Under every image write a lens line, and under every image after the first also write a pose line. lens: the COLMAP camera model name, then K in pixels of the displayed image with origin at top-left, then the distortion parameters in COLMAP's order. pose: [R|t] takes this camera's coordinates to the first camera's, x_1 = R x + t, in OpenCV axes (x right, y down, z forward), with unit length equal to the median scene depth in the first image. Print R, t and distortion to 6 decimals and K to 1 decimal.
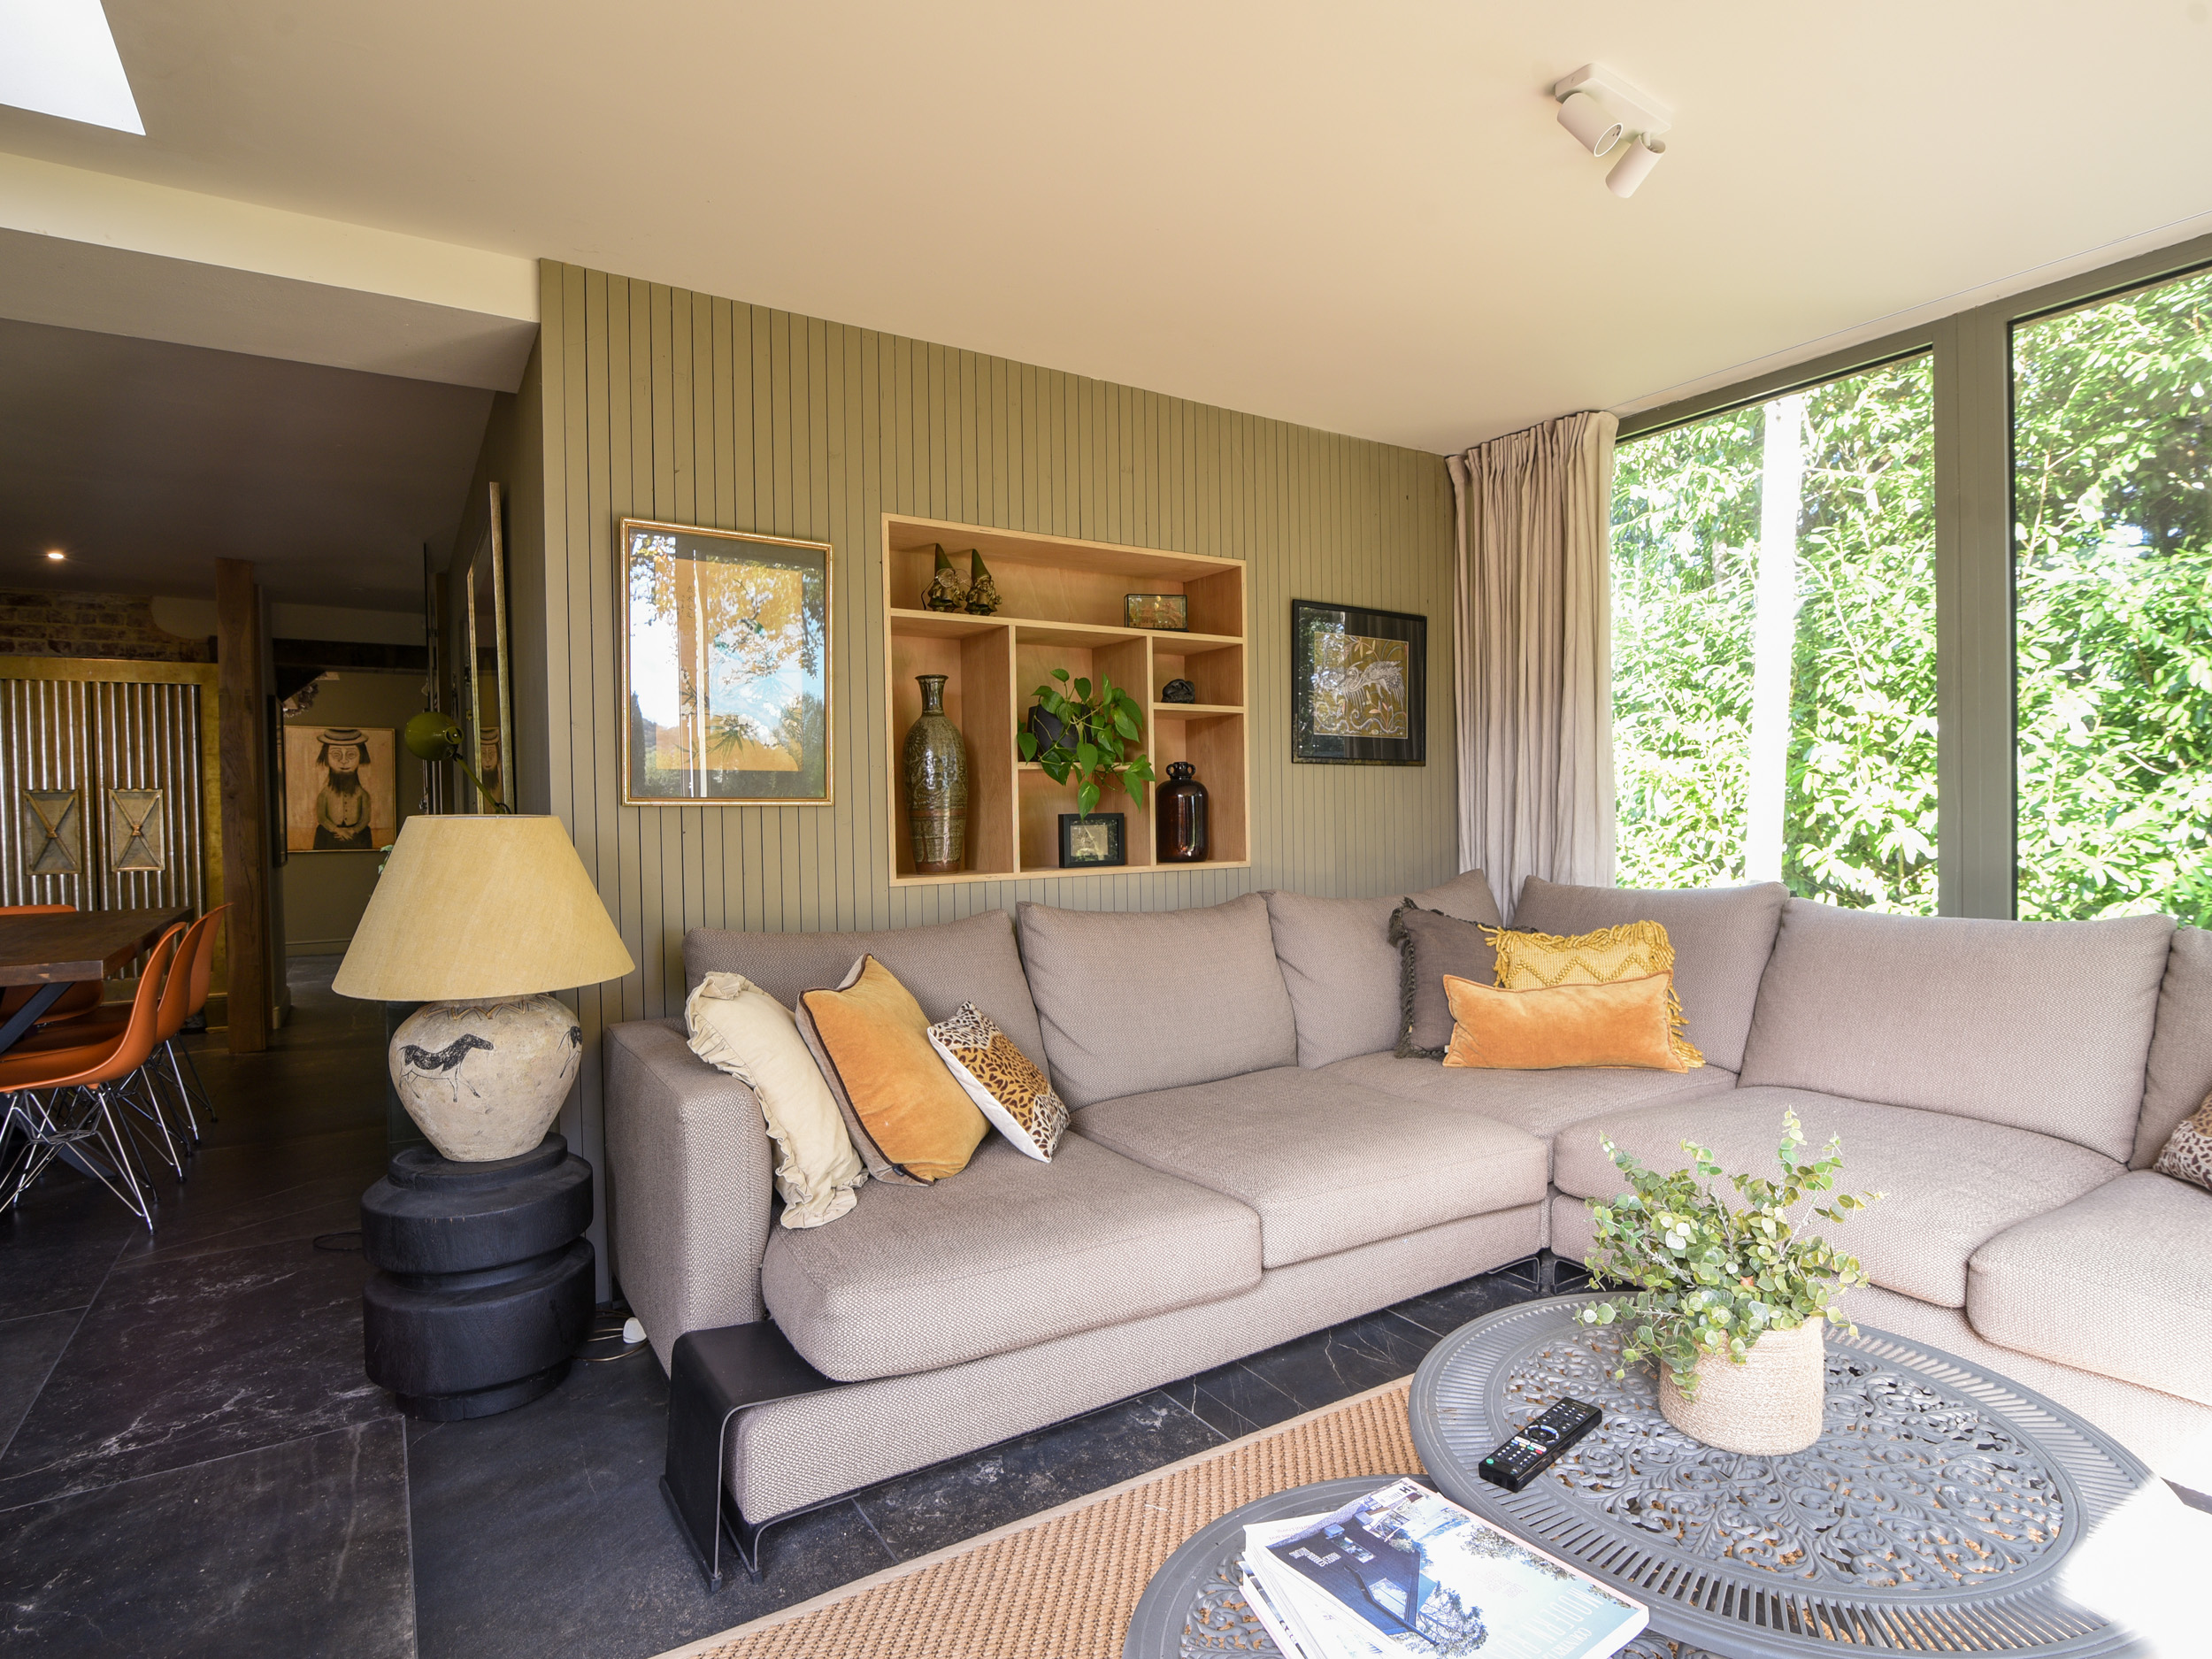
lens RADIAL K [[1142.6, 0, 1064.5], [0, 1142.6, 825.7], [0, 0, 1]] dist [-0.013634, -0.000804]
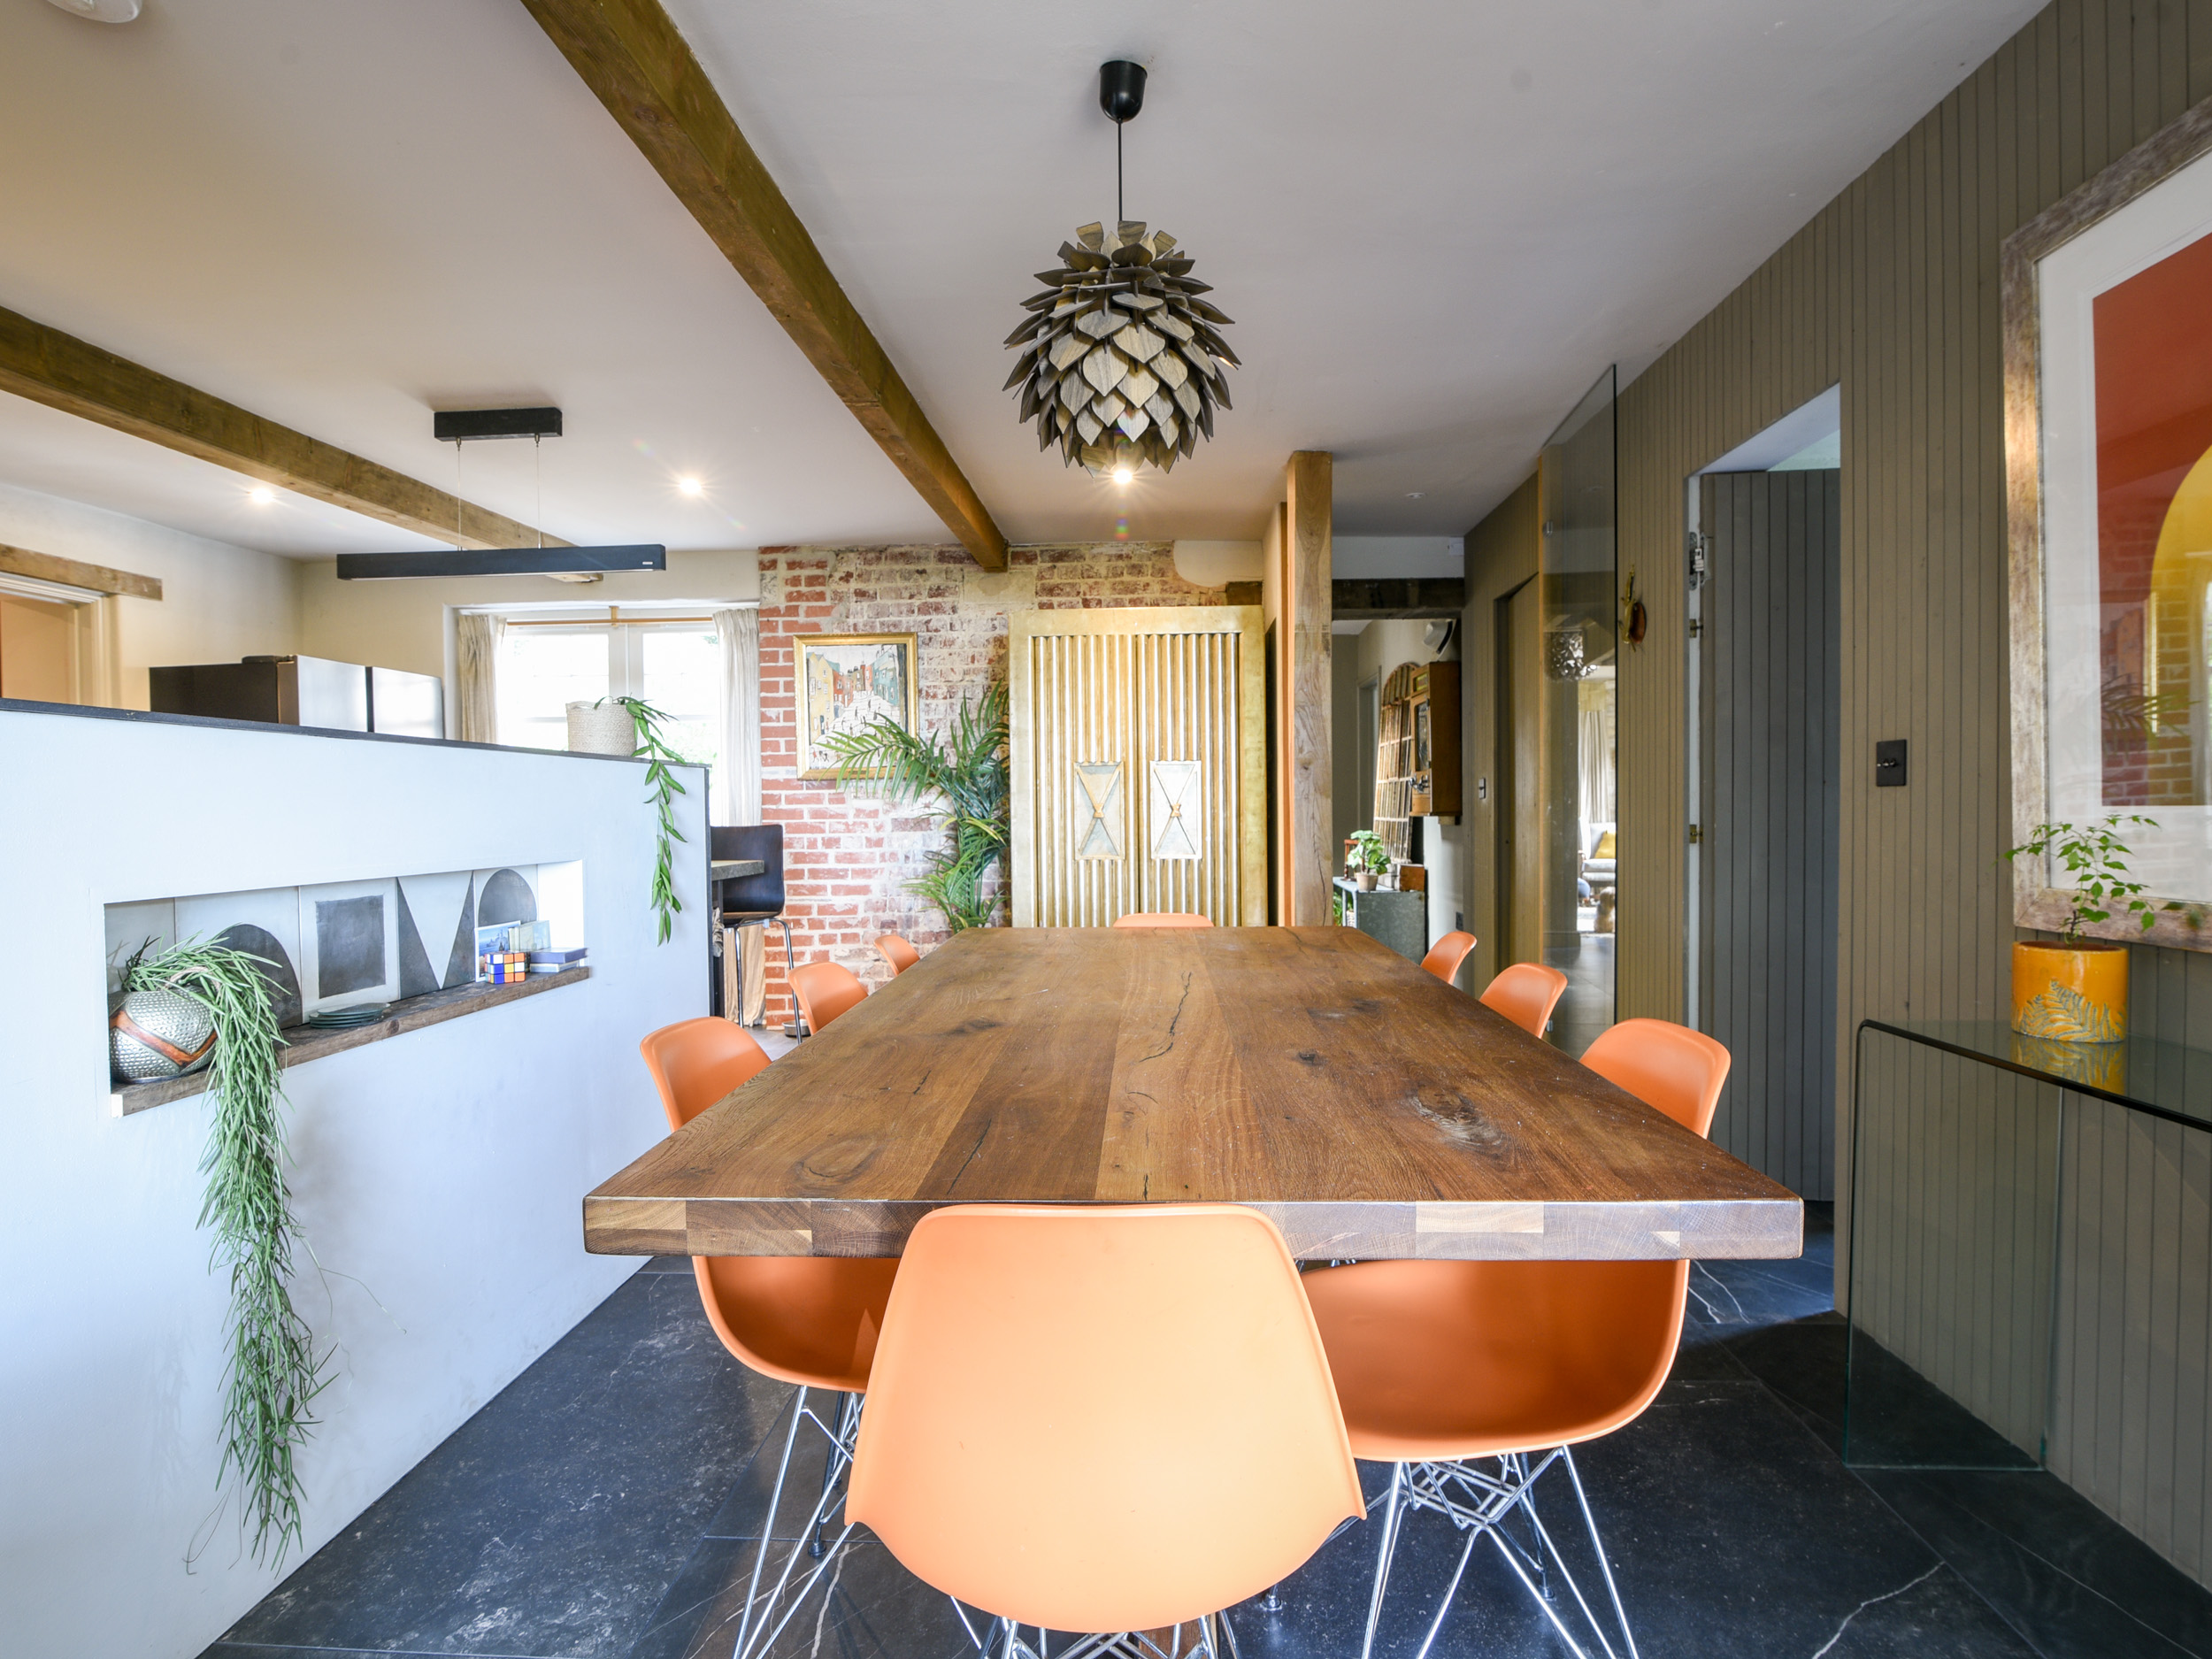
lens RADIAL K [[1142.6, 0, 1064.5], [0, 1142.6, 825.7], [0, 0, 1]] dist [-0.013634, -0.000804]
pose [[0.800236, 0.020538, -0.599333, -0.387250], [-0.013880, 0.999780, 0.015729, 0.003630], [0.599524, -0.004268, 0.800345, 0.278622]]
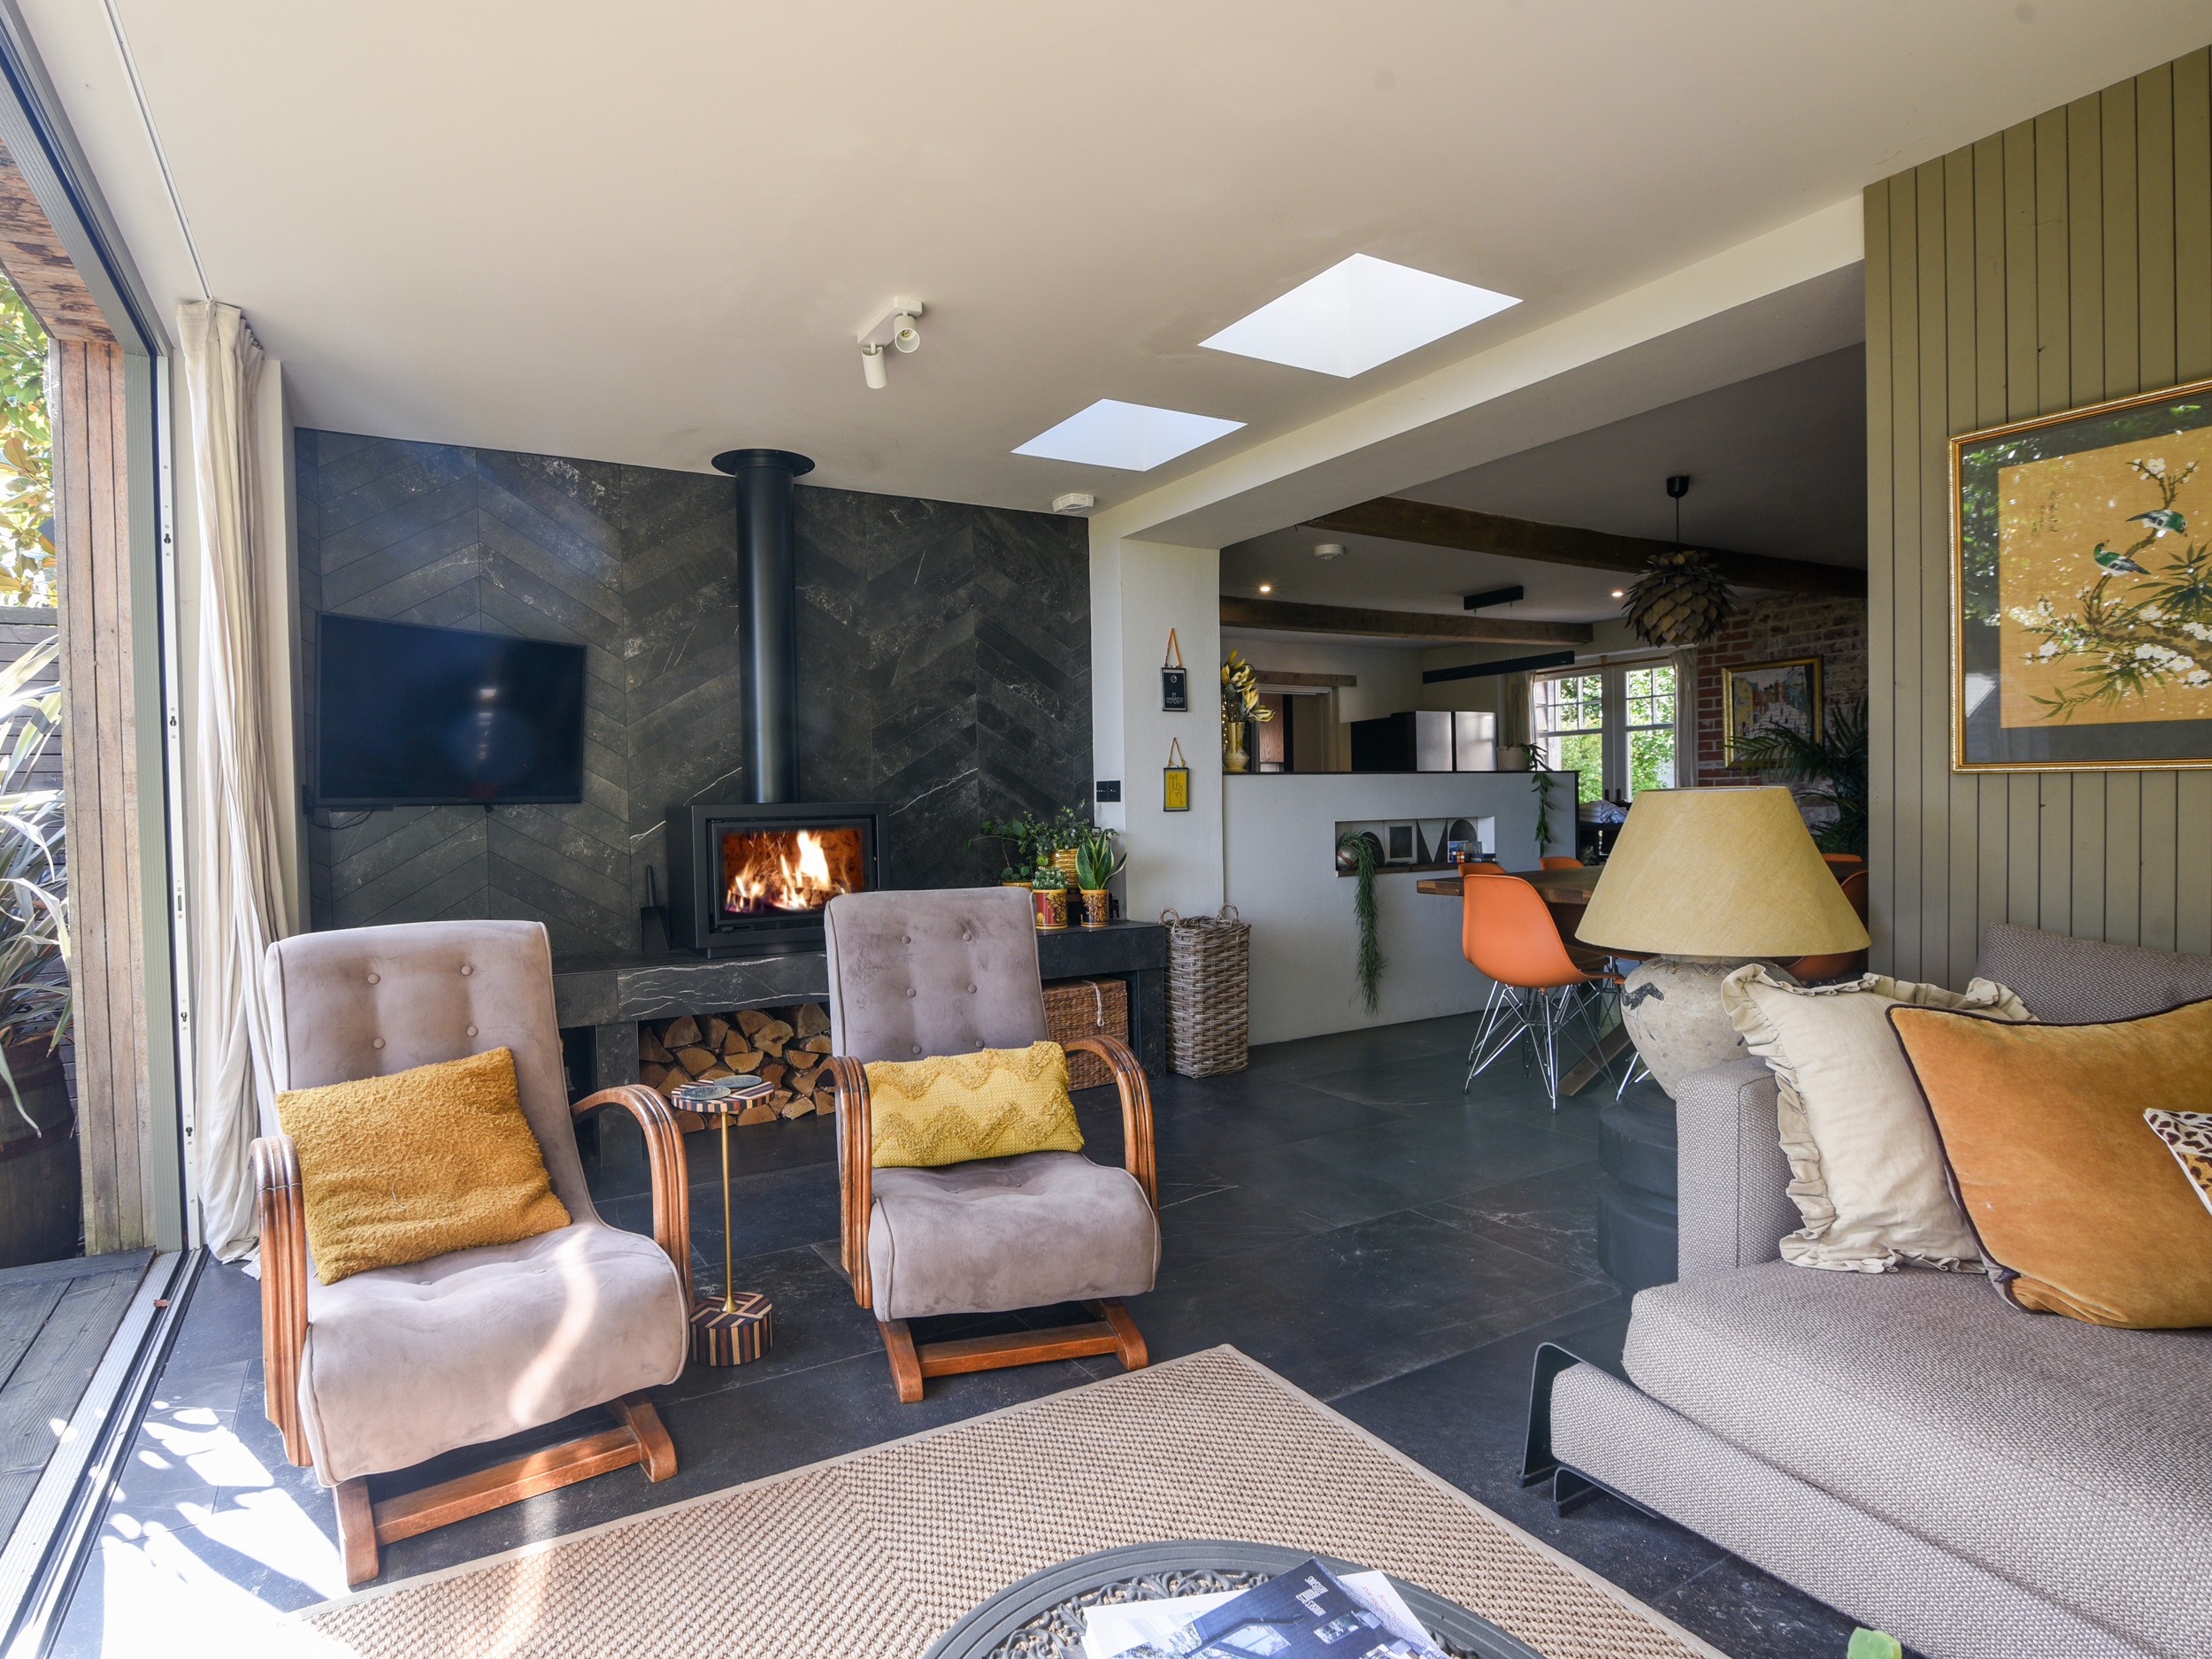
lens RADIAL K [[1142.6, 0, 1064.5], [0, 1142.6, 825.7], [0, 0, 1]] dist [-0.013634, -0.000804]
pose [[-0.004060, 0.037551, -0.999286, 0.199961], [0.007756, 0.999266, 0.037519, -0.006485], [0.999962, -0.007598, -0.004348, 0.140728]]
